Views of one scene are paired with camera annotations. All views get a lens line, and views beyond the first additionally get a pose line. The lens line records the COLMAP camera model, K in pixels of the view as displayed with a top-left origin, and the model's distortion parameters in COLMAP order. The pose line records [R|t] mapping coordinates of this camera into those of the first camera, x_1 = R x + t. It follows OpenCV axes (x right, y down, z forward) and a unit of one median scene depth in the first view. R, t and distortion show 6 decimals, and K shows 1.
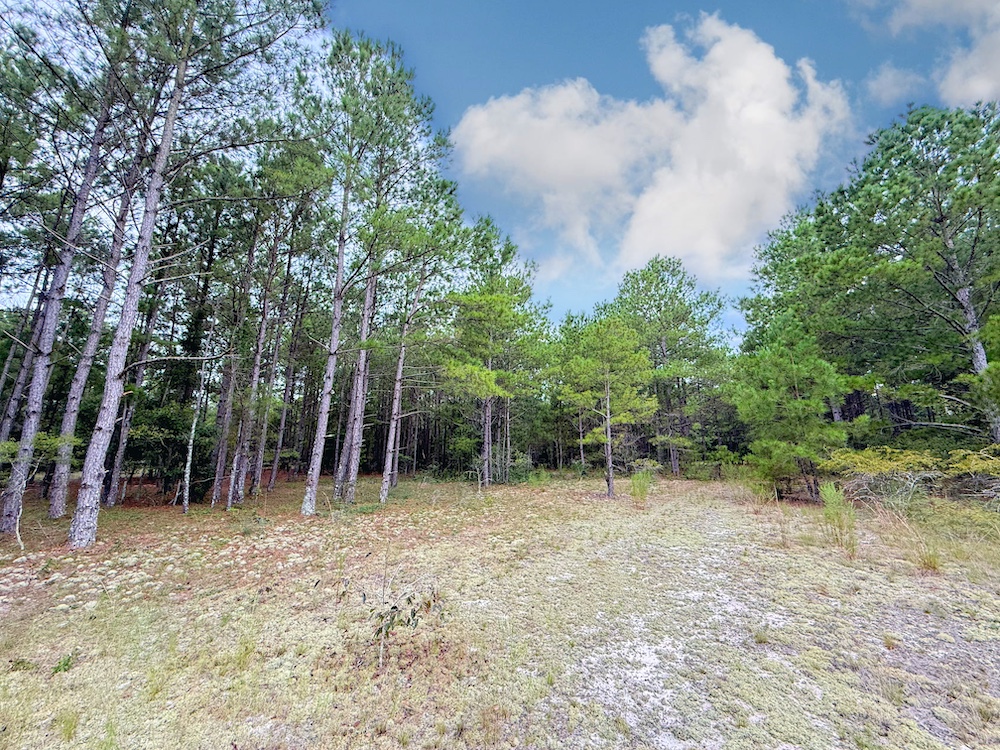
lens RADIAL K [[400.1, 0, 499.4], [0, 400.1, 370.1], [0, 0, 1]] dist [0.000319, 0.000051]
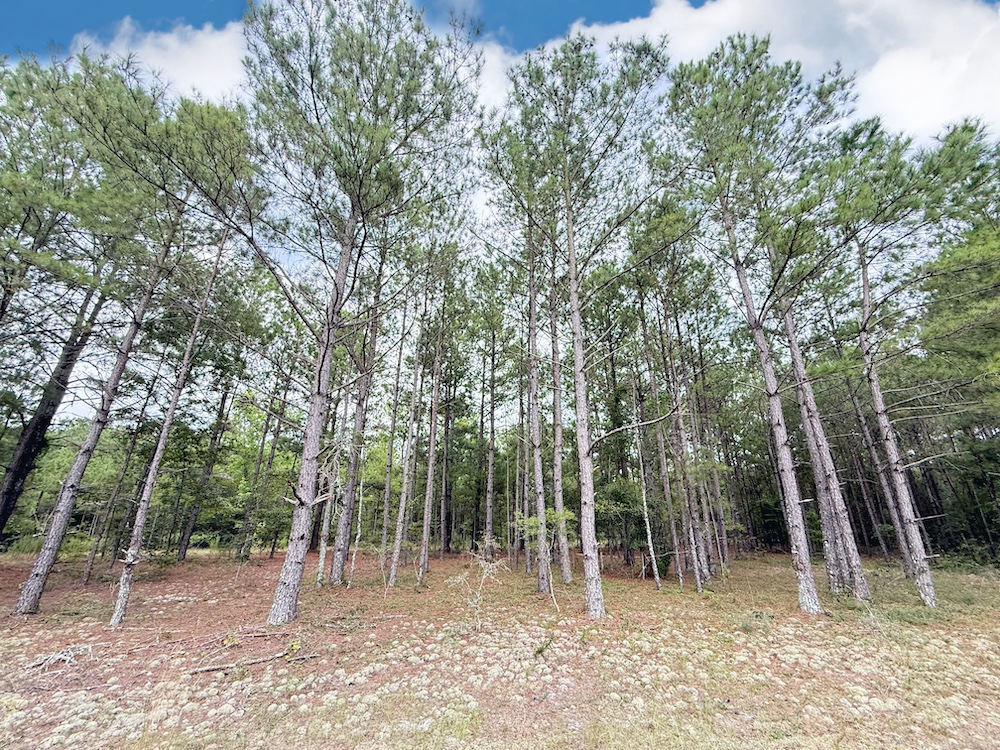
lens RADIAL K [[400.1, 0, 499.4], [0, 400.1, 370.1], [0, 0, 1]] dist [0.000319, 0.000051]
pose [[0.593691, -0.296815, -0.747952, -0.126048], [0.169636, 0.954763, -0.244236, 0.015311], [0.786610, 0.018122, 0.617185, 0.074196]]
